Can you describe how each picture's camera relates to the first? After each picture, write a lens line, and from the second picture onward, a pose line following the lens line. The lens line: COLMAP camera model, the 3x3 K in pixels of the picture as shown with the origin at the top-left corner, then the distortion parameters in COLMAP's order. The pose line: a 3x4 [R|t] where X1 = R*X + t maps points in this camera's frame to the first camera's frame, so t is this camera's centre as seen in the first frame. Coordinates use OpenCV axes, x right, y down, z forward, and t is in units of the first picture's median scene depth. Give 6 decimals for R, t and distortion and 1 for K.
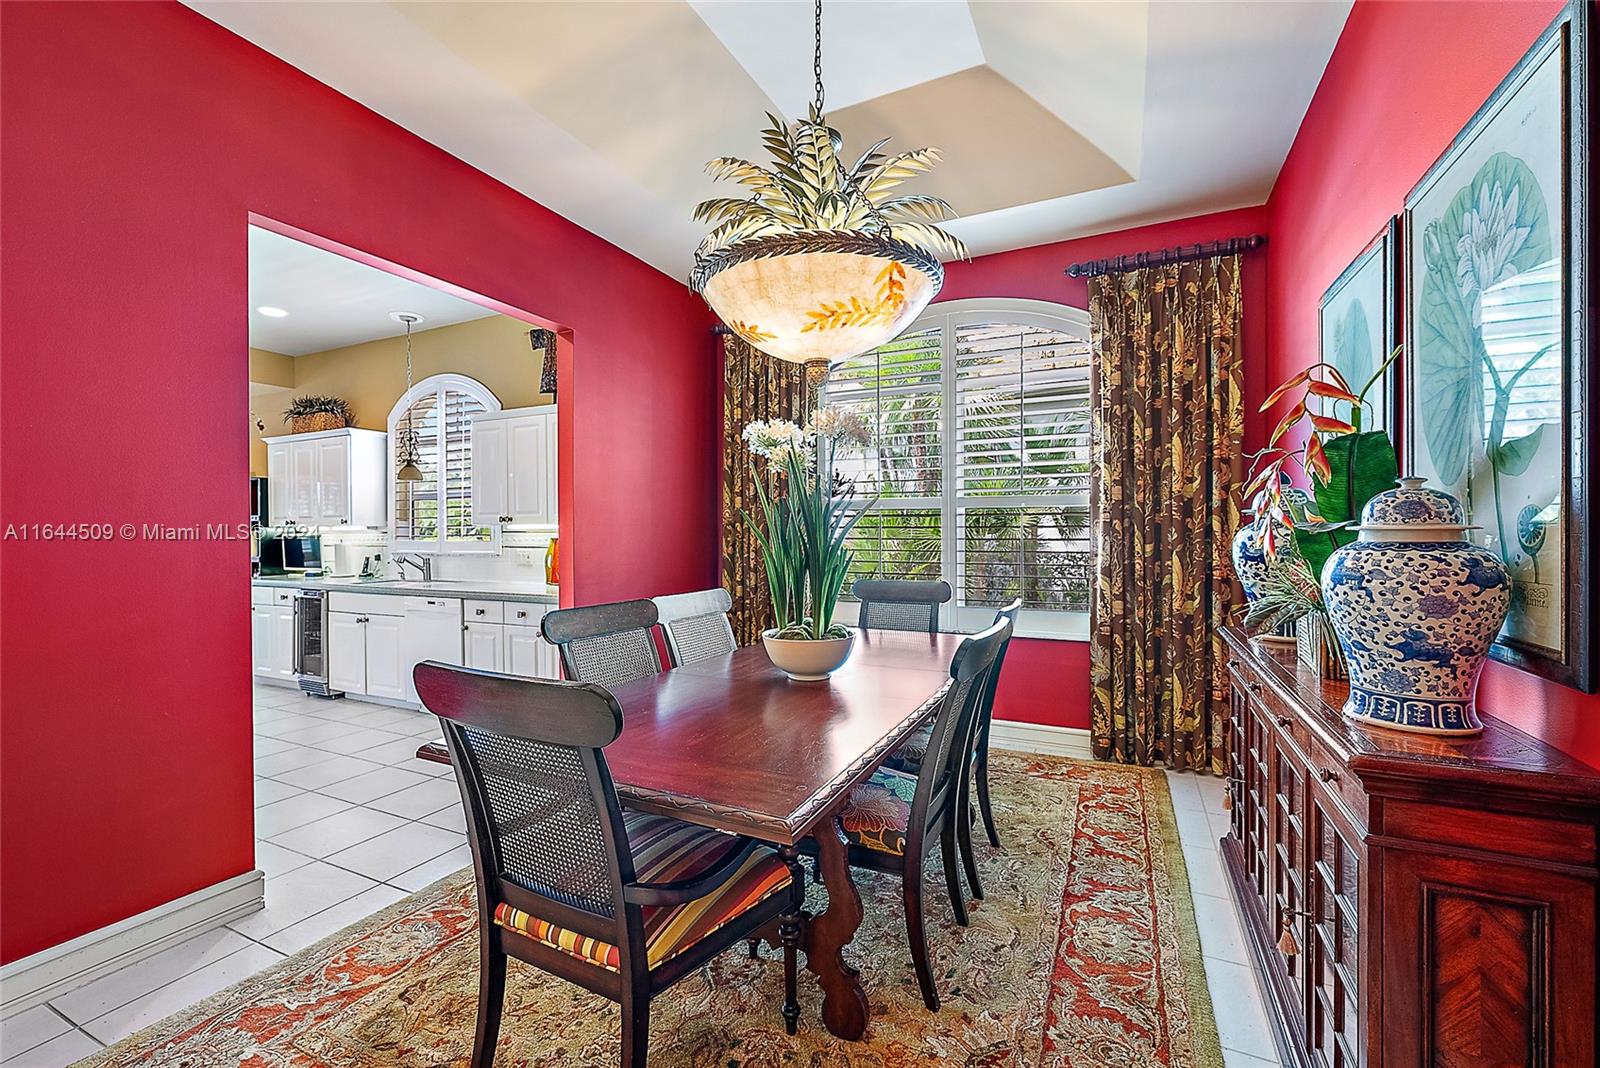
lens RADIAL K [[663.3, 0, 798.0], [0, 663.3, 538.6], [0, 0, 1]] dist [0.000470, -0.000090]
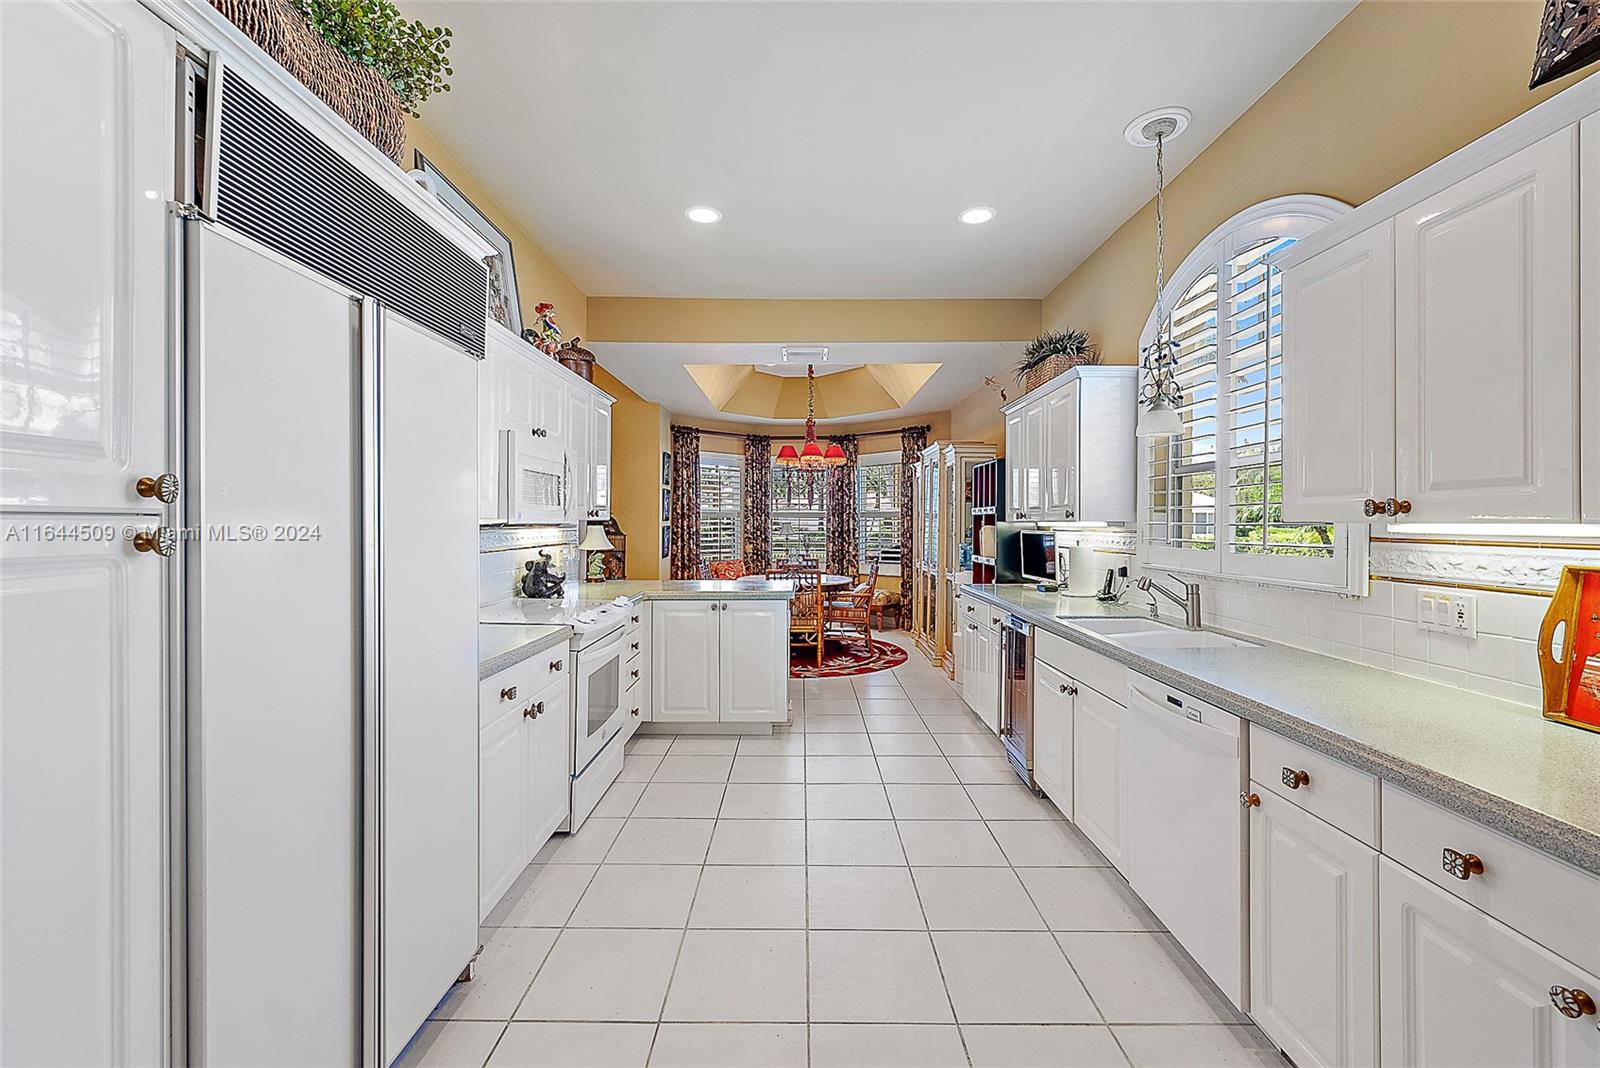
lens RADIAL K [[663.3, 0, 798.4], [0, 663.3, 520.9], [0, 0, 1]] dist [0.000470, -0.000090]
pose [[0.437139, 0.005728, -0.899376, -0.224276], [-0.015445, 0.999880, -0.001138, -0.014463], [0.899261, 0.014388, 0.437175, 0.487447]]
